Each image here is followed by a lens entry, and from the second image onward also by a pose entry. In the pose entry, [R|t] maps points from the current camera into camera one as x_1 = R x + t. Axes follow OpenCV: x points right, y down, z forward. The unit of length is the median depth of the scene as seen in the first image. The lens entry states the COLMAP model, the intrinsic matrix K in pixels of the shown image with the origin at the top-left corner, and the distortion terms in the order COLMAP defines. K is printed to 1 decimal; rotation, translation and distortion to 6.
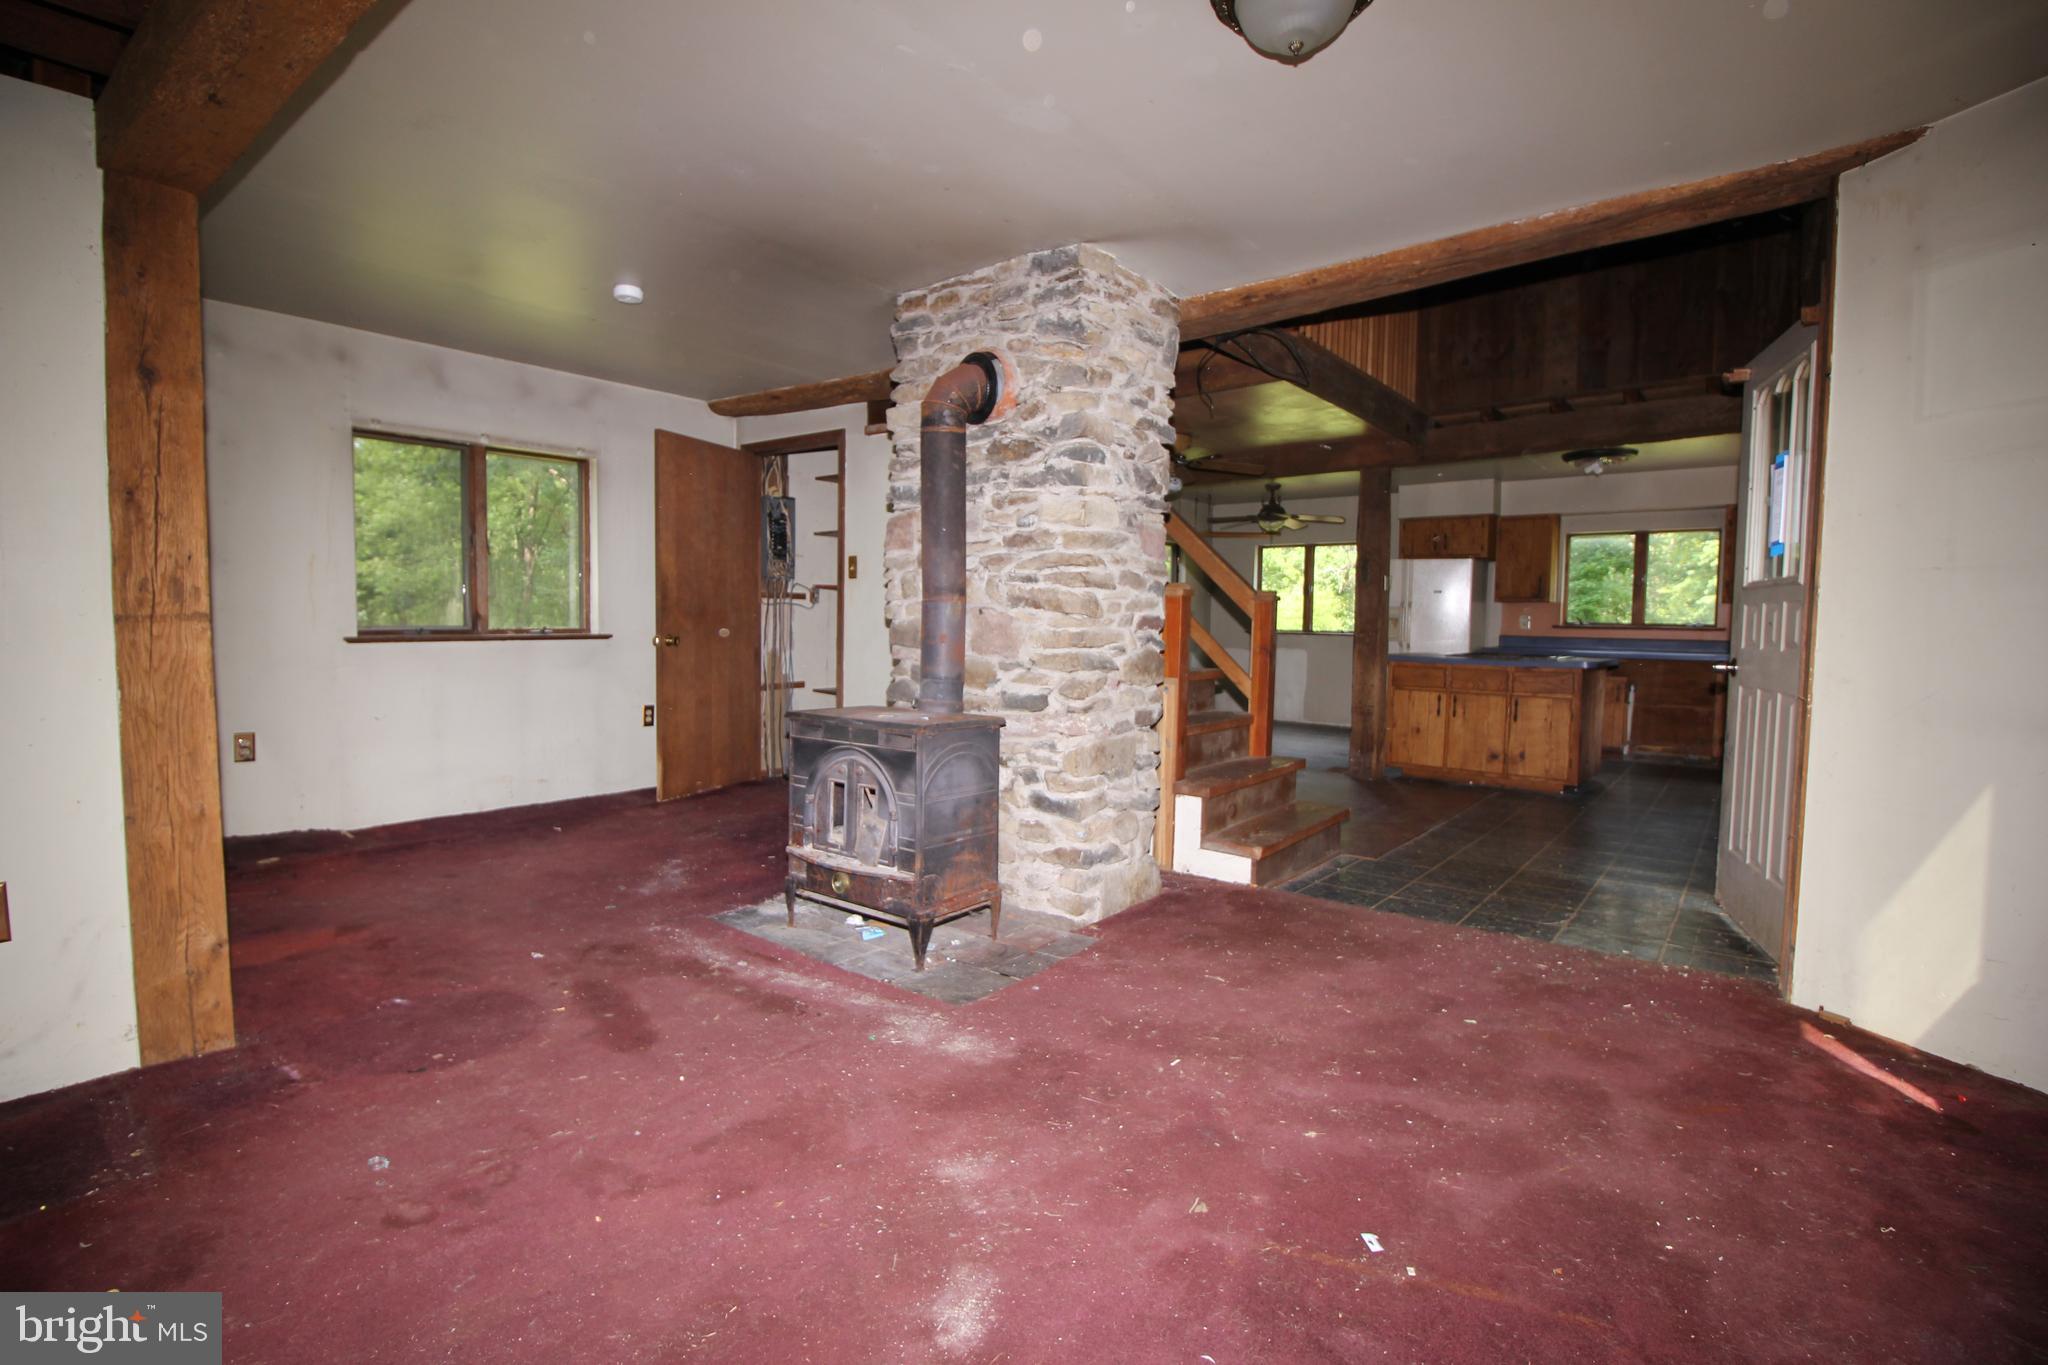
lens RADIAL K [[948.3, 0, 1000.4], [0, 948.3, 658.5], [0, 0, 1]] dist [-0.000737, -0.013942]
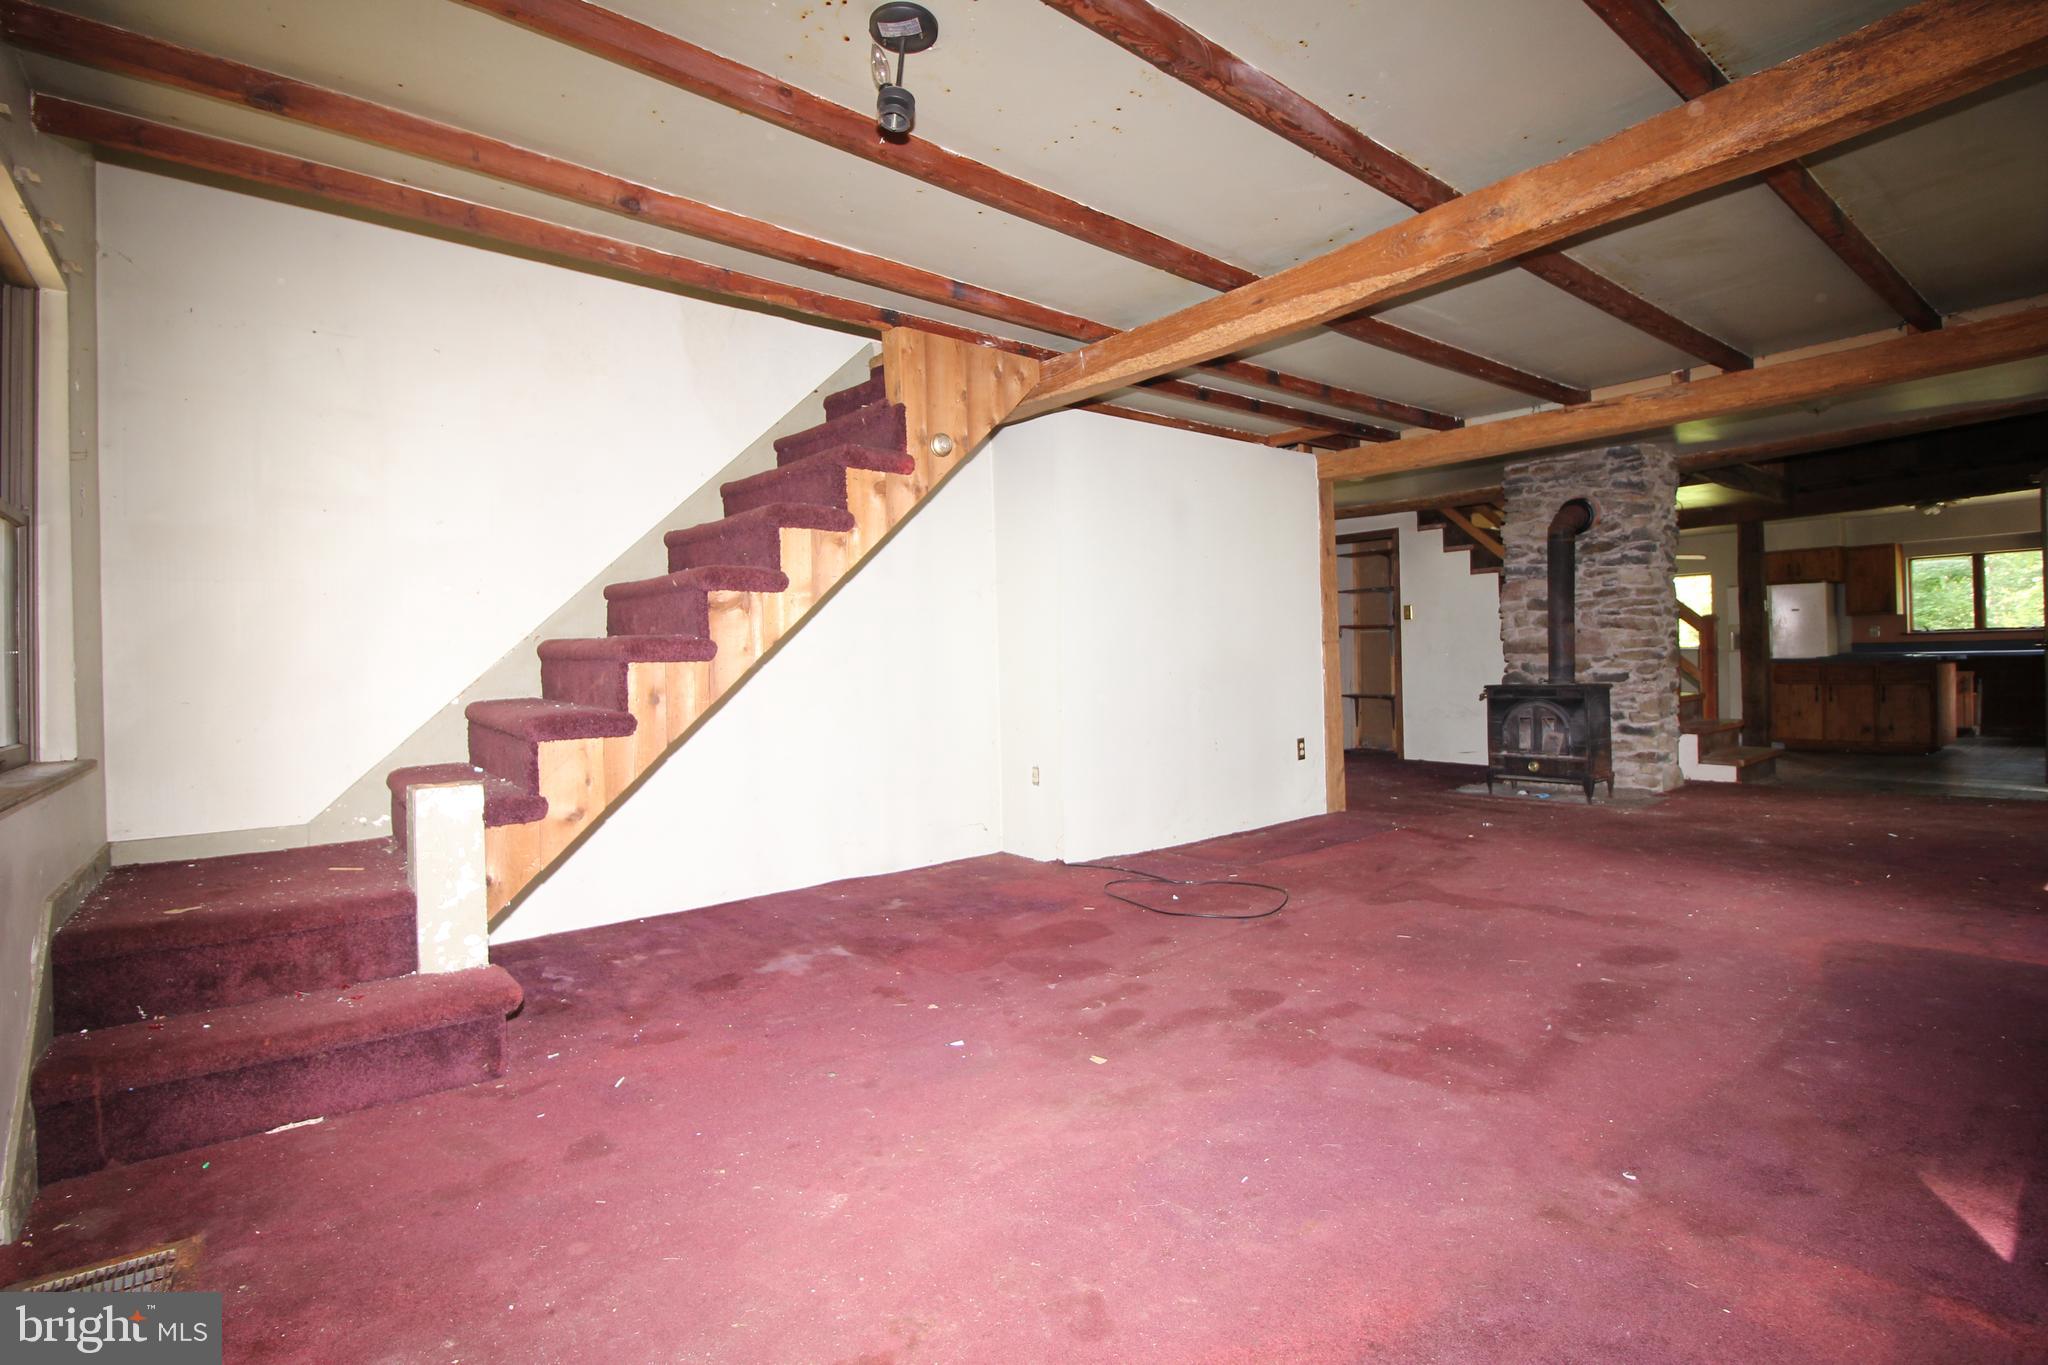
lens RADIAL K [[948.3, 0, 1000.4], [0, 948.3, 658.5], [0, 0, 1]] dist [-0.000737, -0.013942]
pose [[0.975686, -0.039662, -0.215555, -0.786001], [0.028816, 0.998166, -0.053229, 0.075977], [0.217271, 0.045724, 0.975040, -1.158036]]
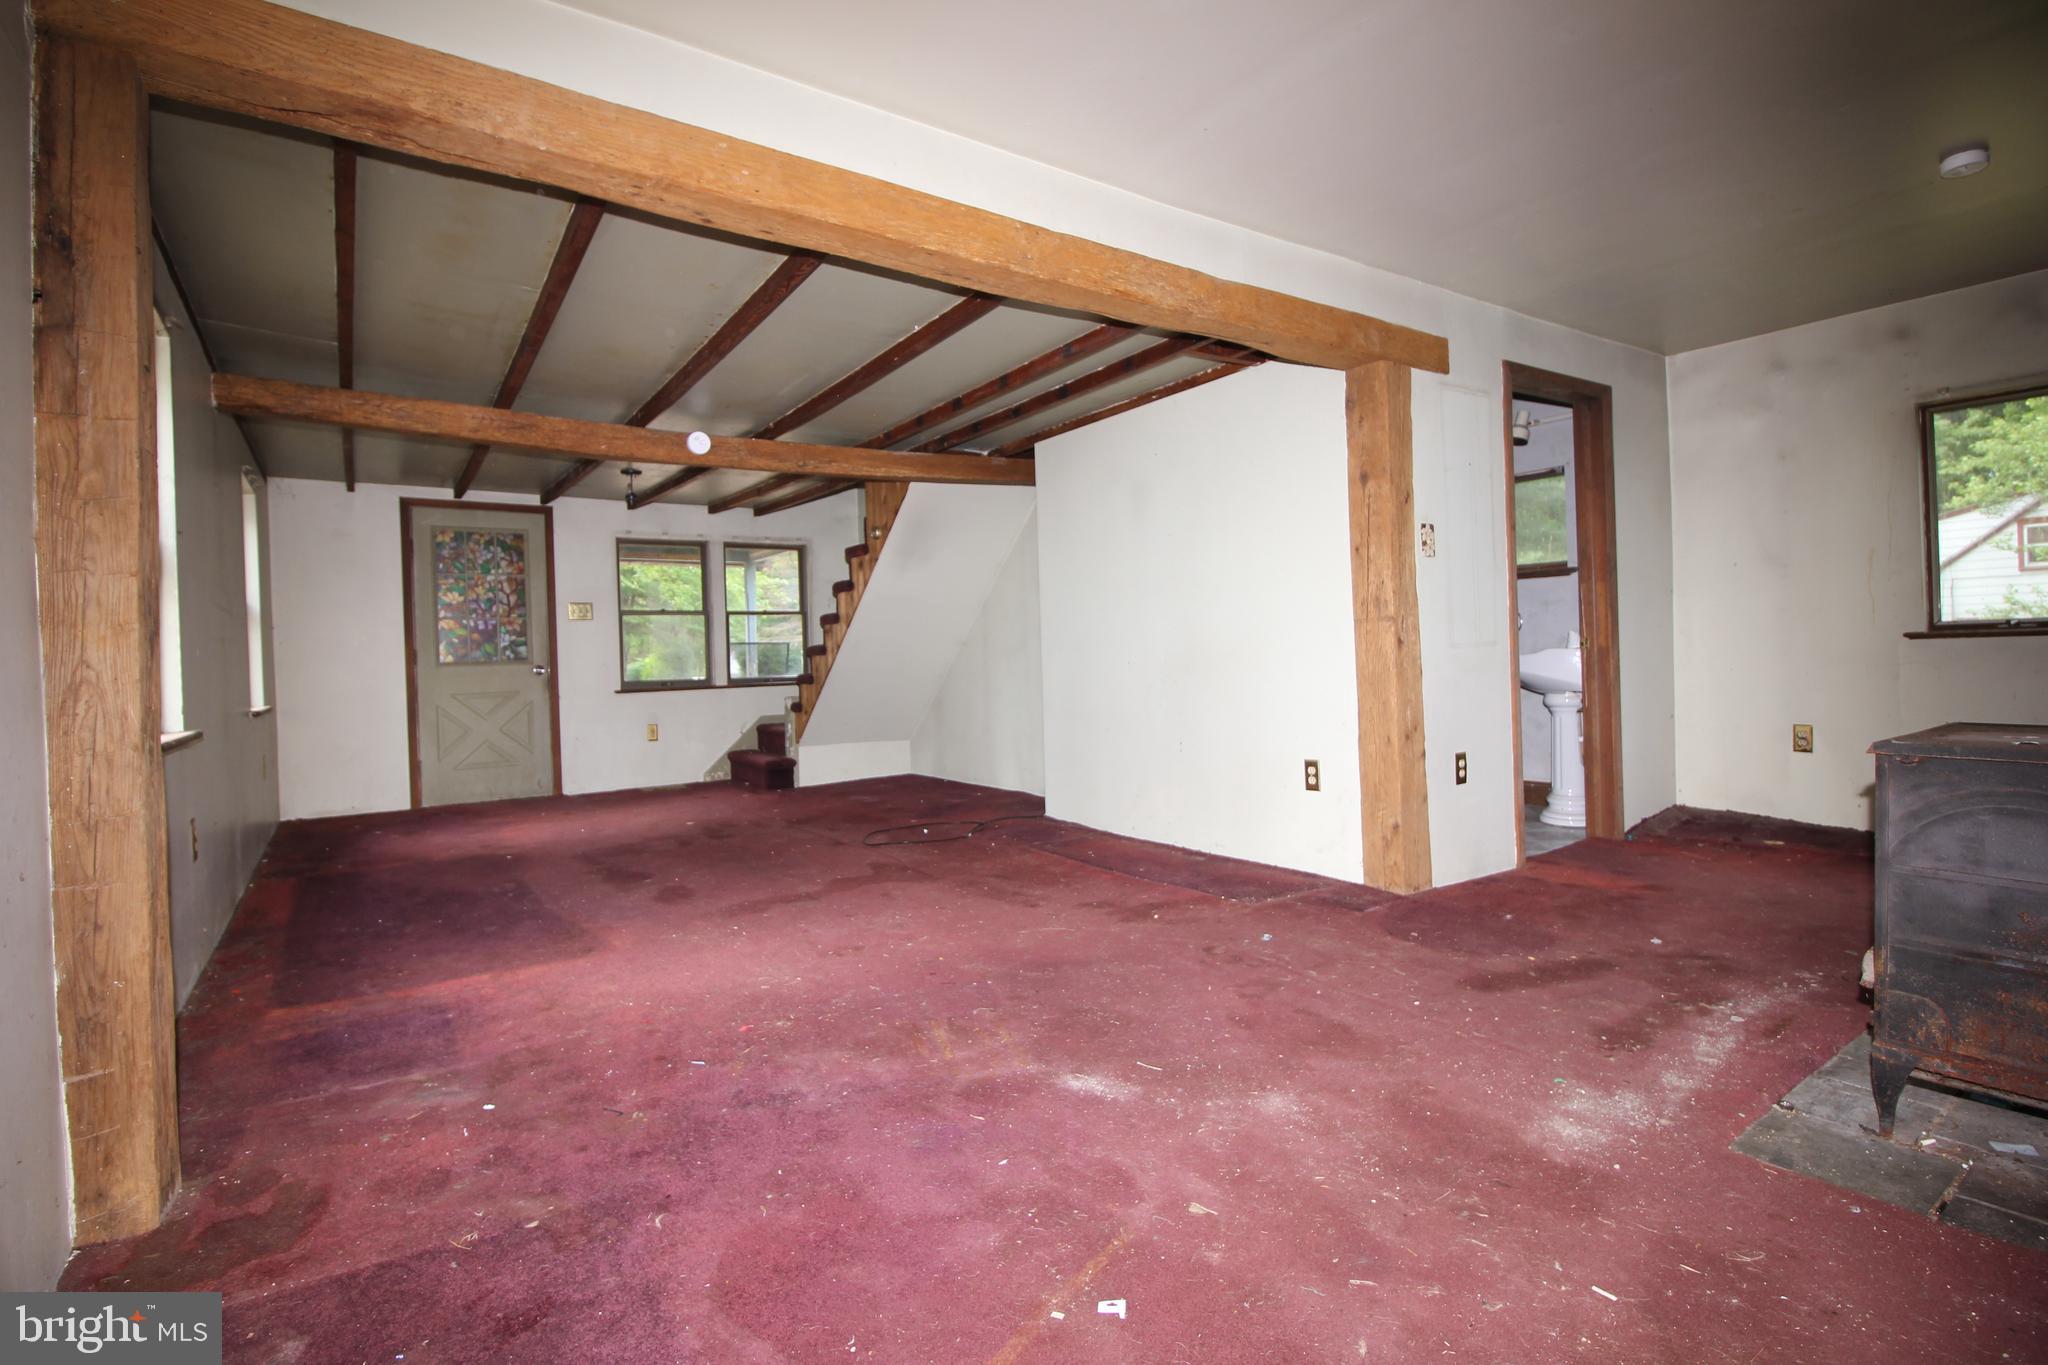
lens RADIAL K [[948.3, 0, 1000.4], [0, 948.3, 658.5], [0, 0, 1]] dist [-0.000737, -0.013942]
pose [[-0.288637, -0.002825, -0.957434, 0.588316], [-0.017564, 0.999843, 0.002345, 0.021572], [0.957277, 0.017493, -0.288642, 0.546264]]
